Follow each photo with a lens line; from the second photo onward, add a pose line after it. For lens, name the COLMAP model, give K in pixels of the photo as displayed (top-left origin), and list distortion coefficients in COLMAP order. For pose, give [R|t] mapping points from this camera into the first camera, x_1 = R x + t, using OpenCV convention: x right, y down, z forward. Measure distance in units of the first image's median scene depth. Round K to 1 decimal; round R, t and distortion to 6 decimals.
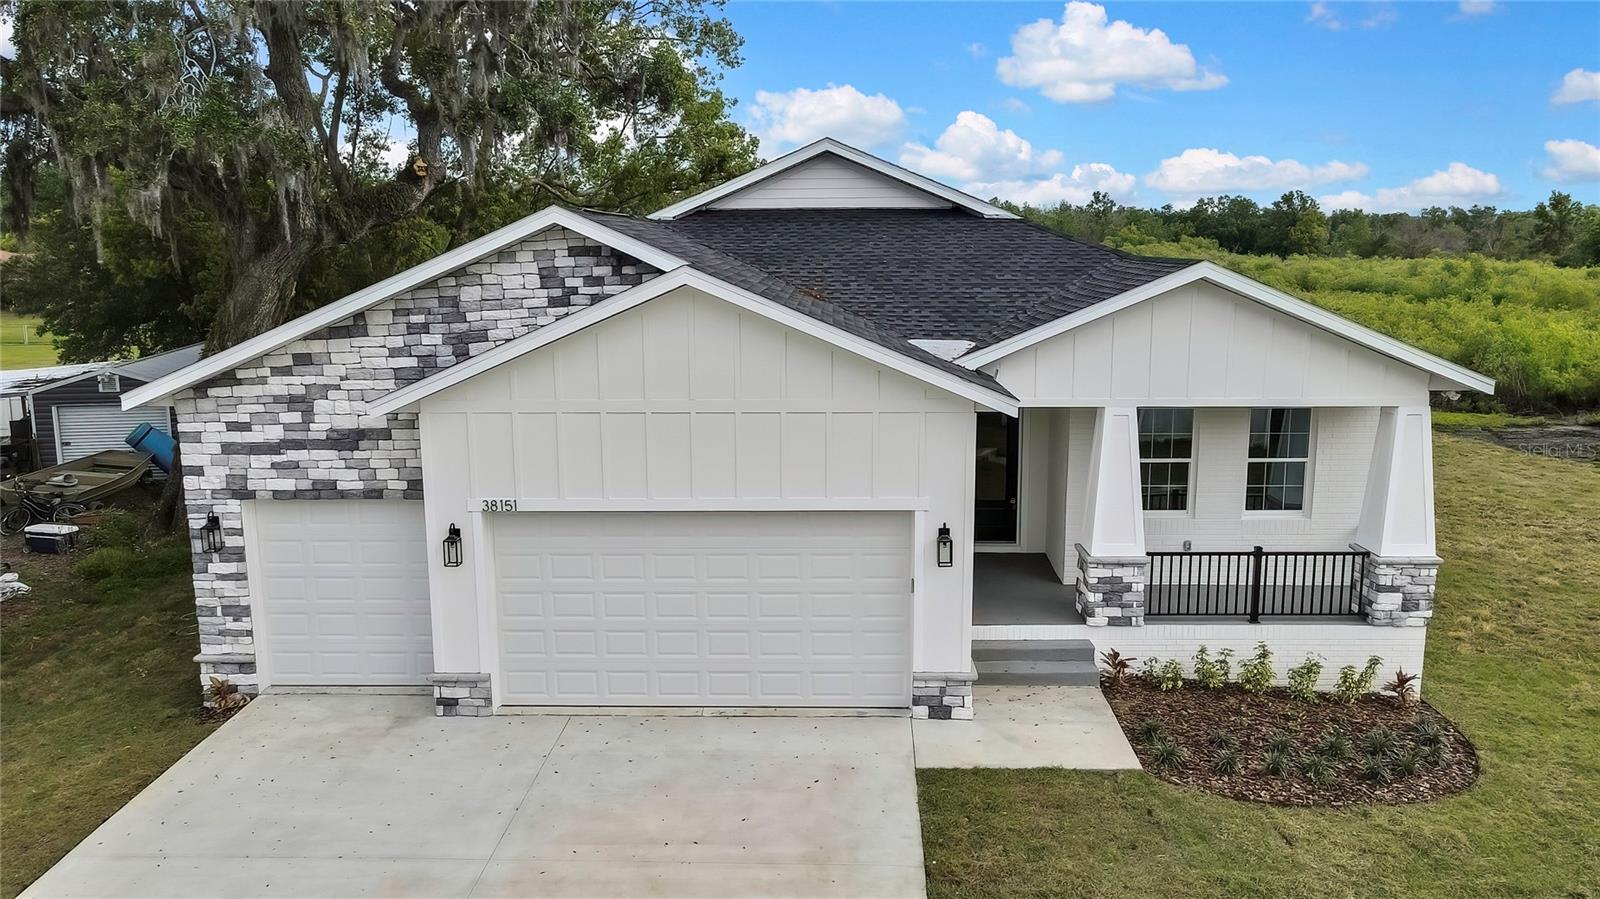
lens RADIAL K [[1181.7, 0, 800.0], [0, 1181.7, 449.5], [0, 0, 1]] dist [-0.010722, 0.046245]
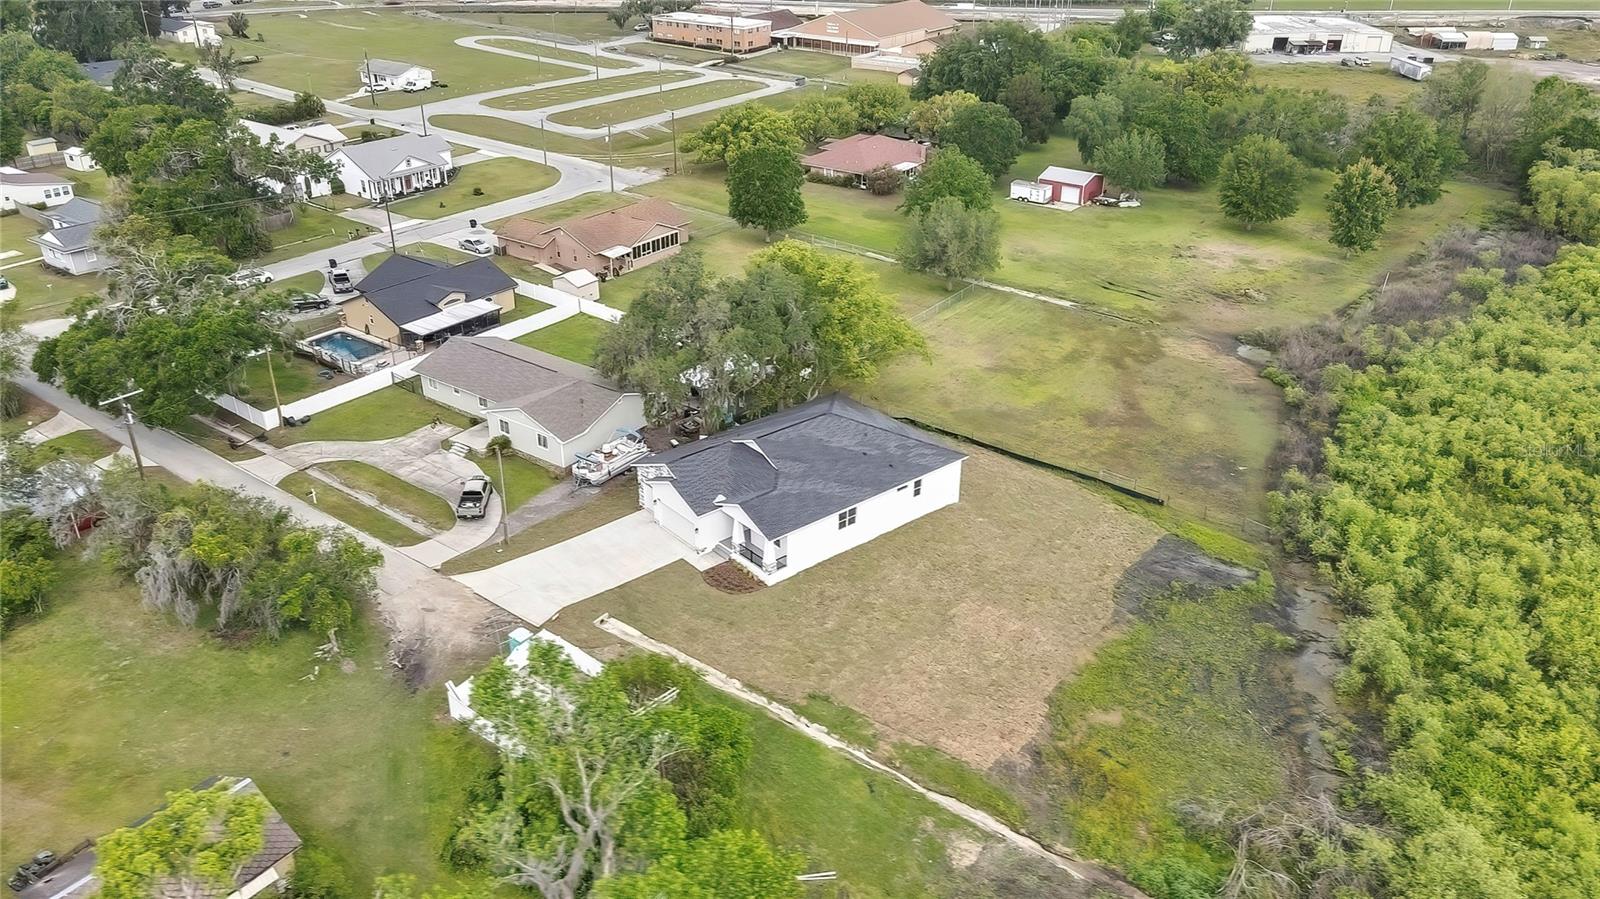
lens RADIAL K [[1181.7, 0, 800.0], [0, 1181.7, 449.5], [0, 0, 1]] dist [-0.010722, 0.046245]
pose [[0.661419, 0.348102, -0.664342, 4.534138], [-0.135821, 0.926716, 0.350358, -2.617372], [0.737616, -0.141502, 0.660227, -2.758247]]
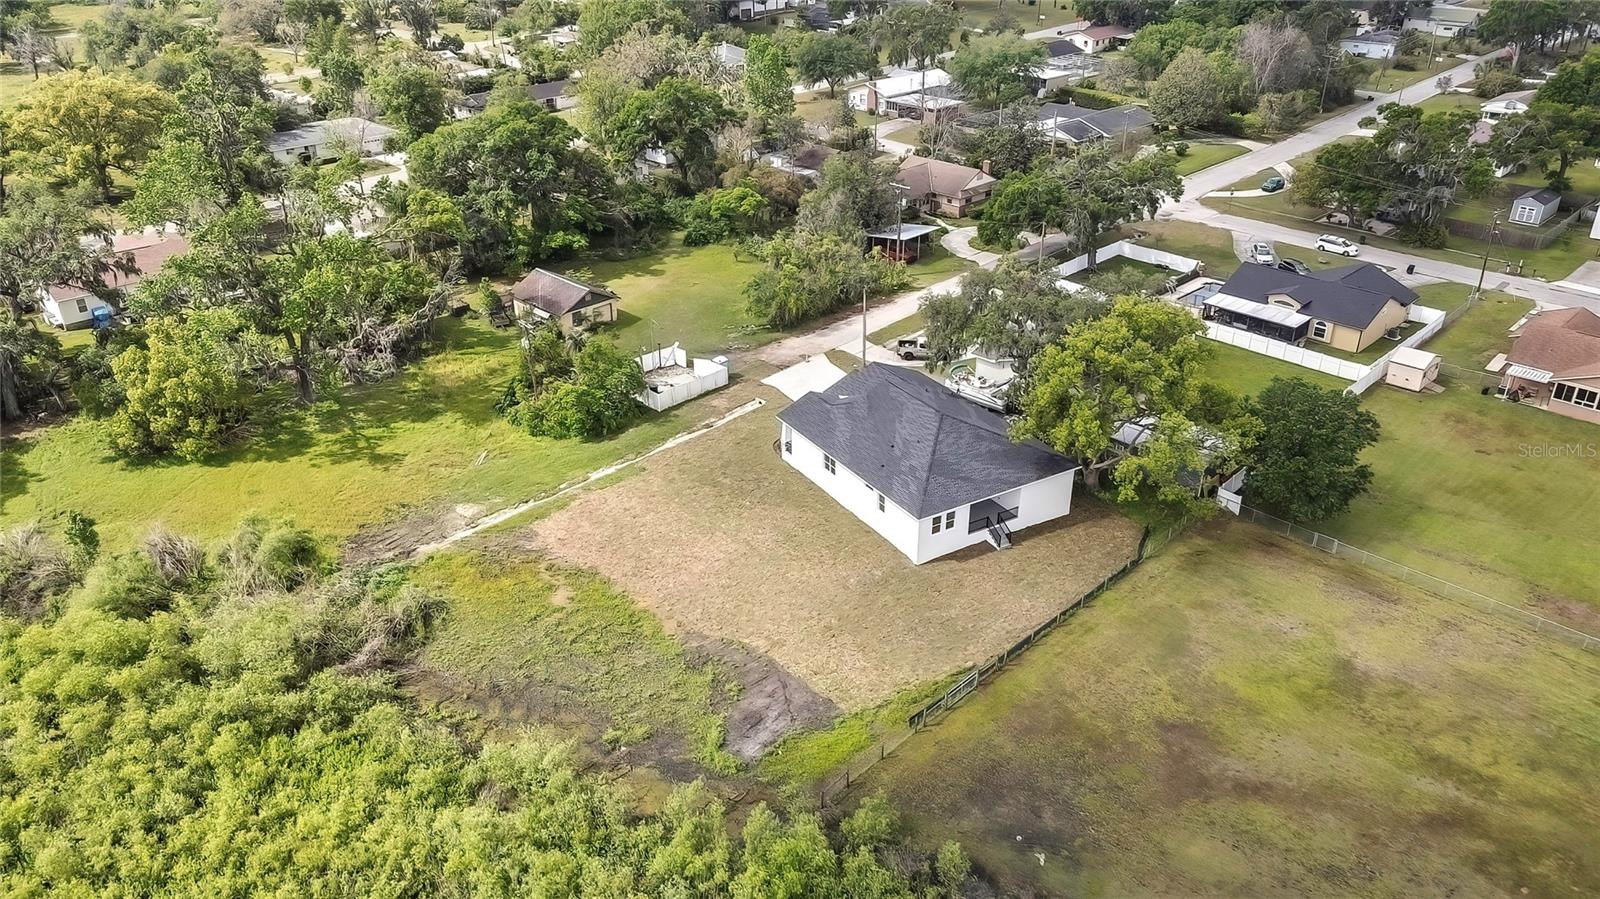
lens RADIAL K [[1181.7, 0, 800.0], [0, 1181.7, 449.5], [0, 0, 1]] dist [-0.010722, 0.046245]
pose [[-0.838184, 0.256700, -0.481199, 4.052011], [-0.090111, 0.804998, 0.586394, -4.188219], [0.537891, 0.534867, -0.651606, 5.958421]]
